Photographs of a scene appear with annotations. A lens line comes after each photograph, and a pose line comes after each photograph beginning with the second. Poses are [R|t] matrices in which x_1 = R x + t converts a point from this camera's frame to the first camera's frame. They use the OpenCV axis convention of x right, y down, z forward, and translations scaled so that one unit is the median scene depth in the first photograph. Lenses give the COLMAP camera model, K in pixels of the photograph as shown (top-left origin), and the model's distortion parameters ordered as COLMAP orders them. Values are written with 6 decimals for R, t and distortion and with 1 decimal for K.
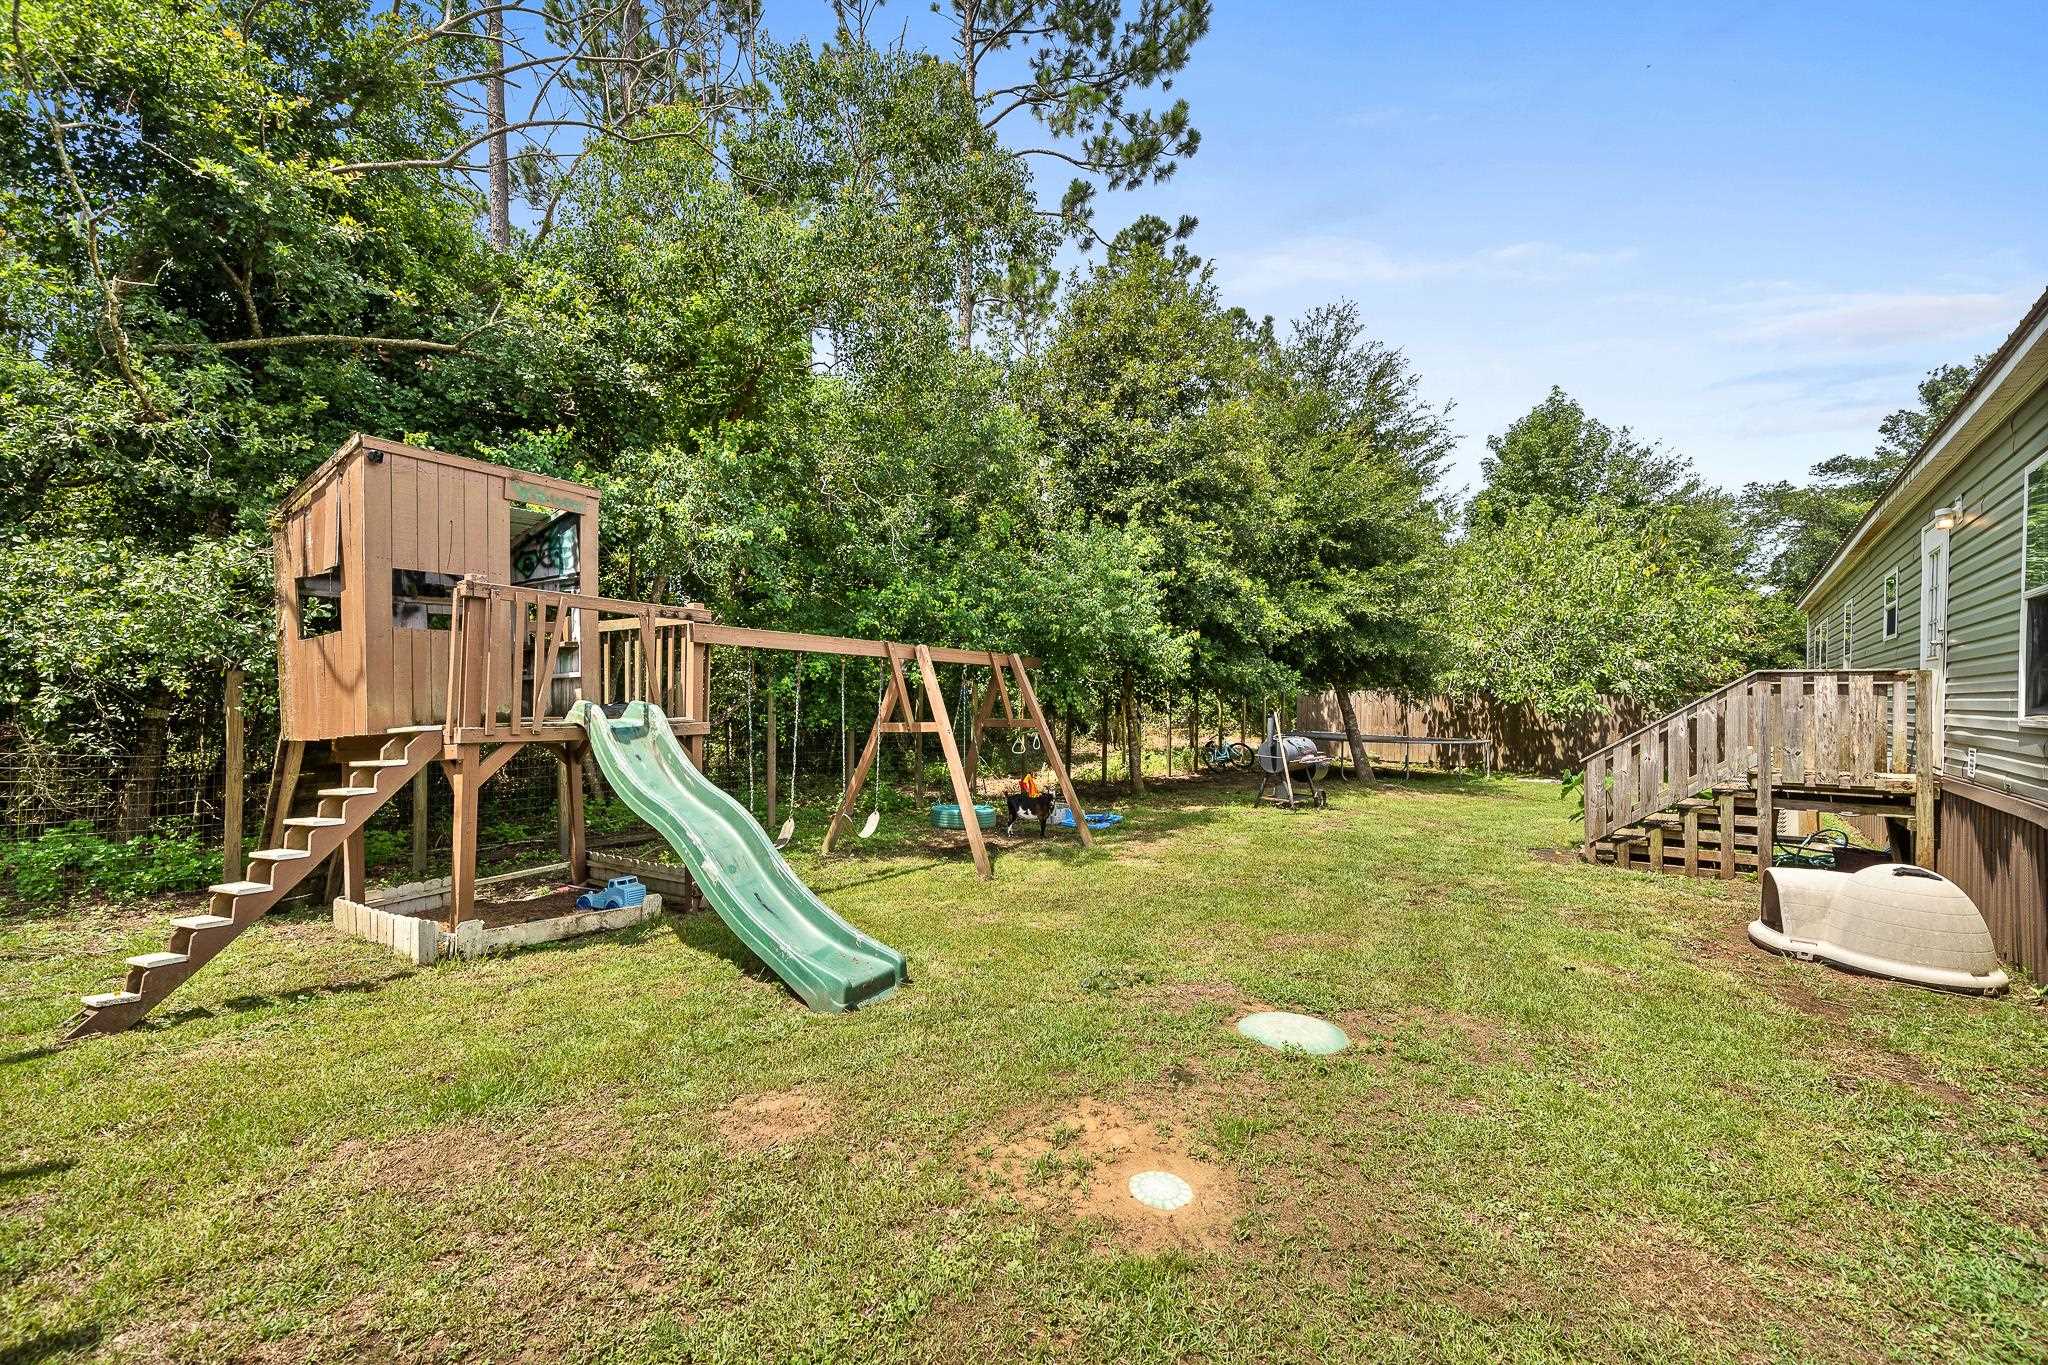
lens RADIAL K [[822.8, 0, 1027.6], [0, 822.8, 701.1], [0, 0, 1]] dist [0.009079, 0.000111]
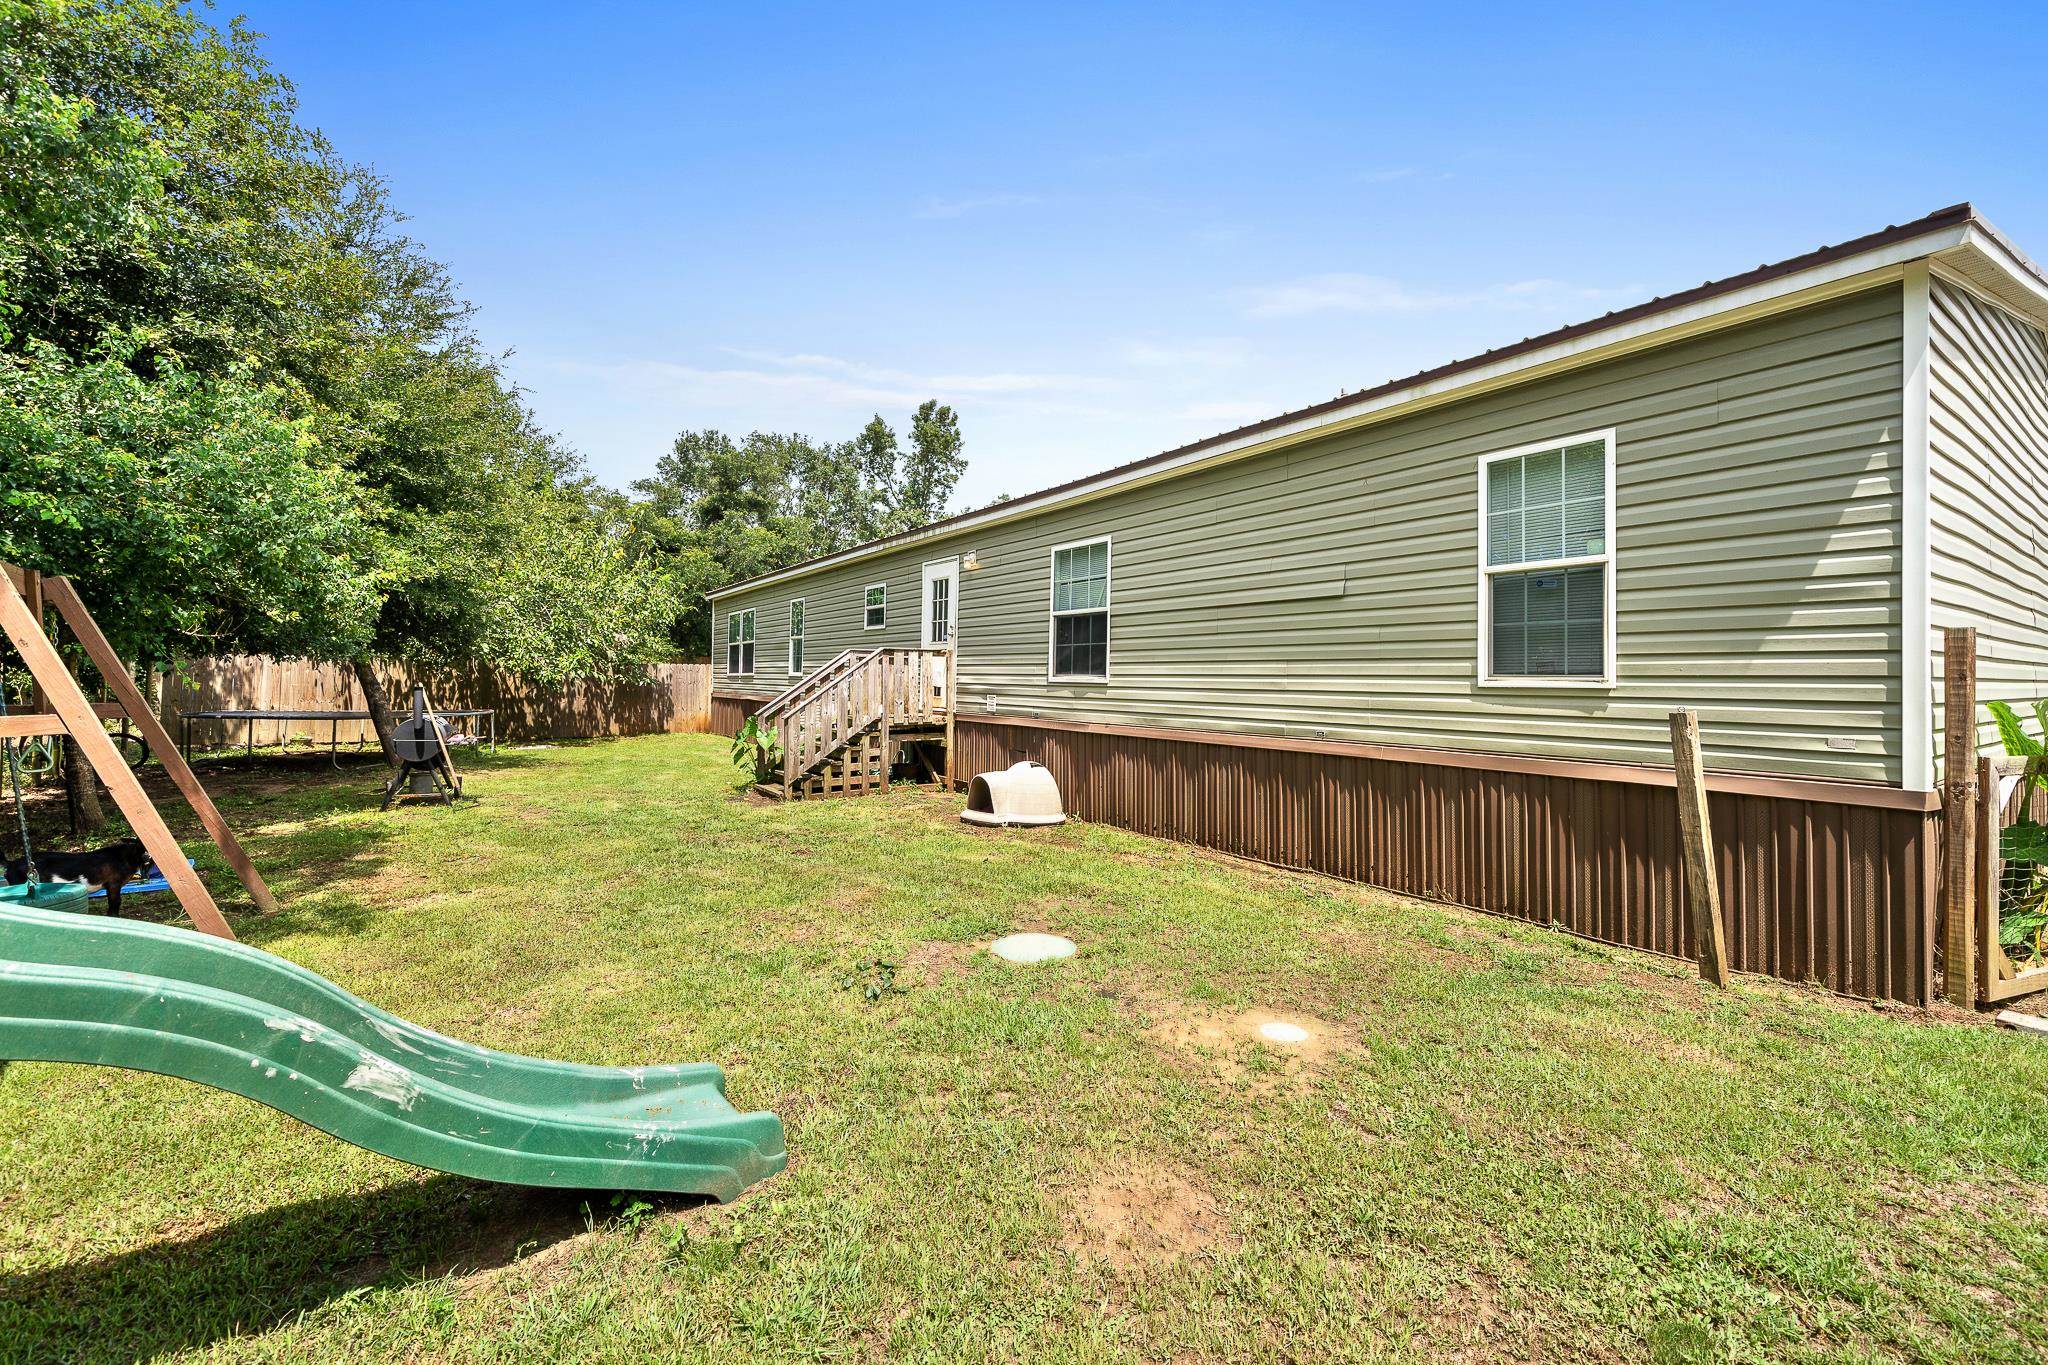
lens RADIAL K [[822.8, 0, 1027.2], [0, 822.8, 670.4], [0, 0, 1]] dist [0.009079, 0.000111]
pose [[0.268485, 0.000903, 0.963284, -0.405958], [-0.002365, 0.999997, -0.000279, 0.002866], [-0.963281, -0.002203, 0.268486, 0.343754]]
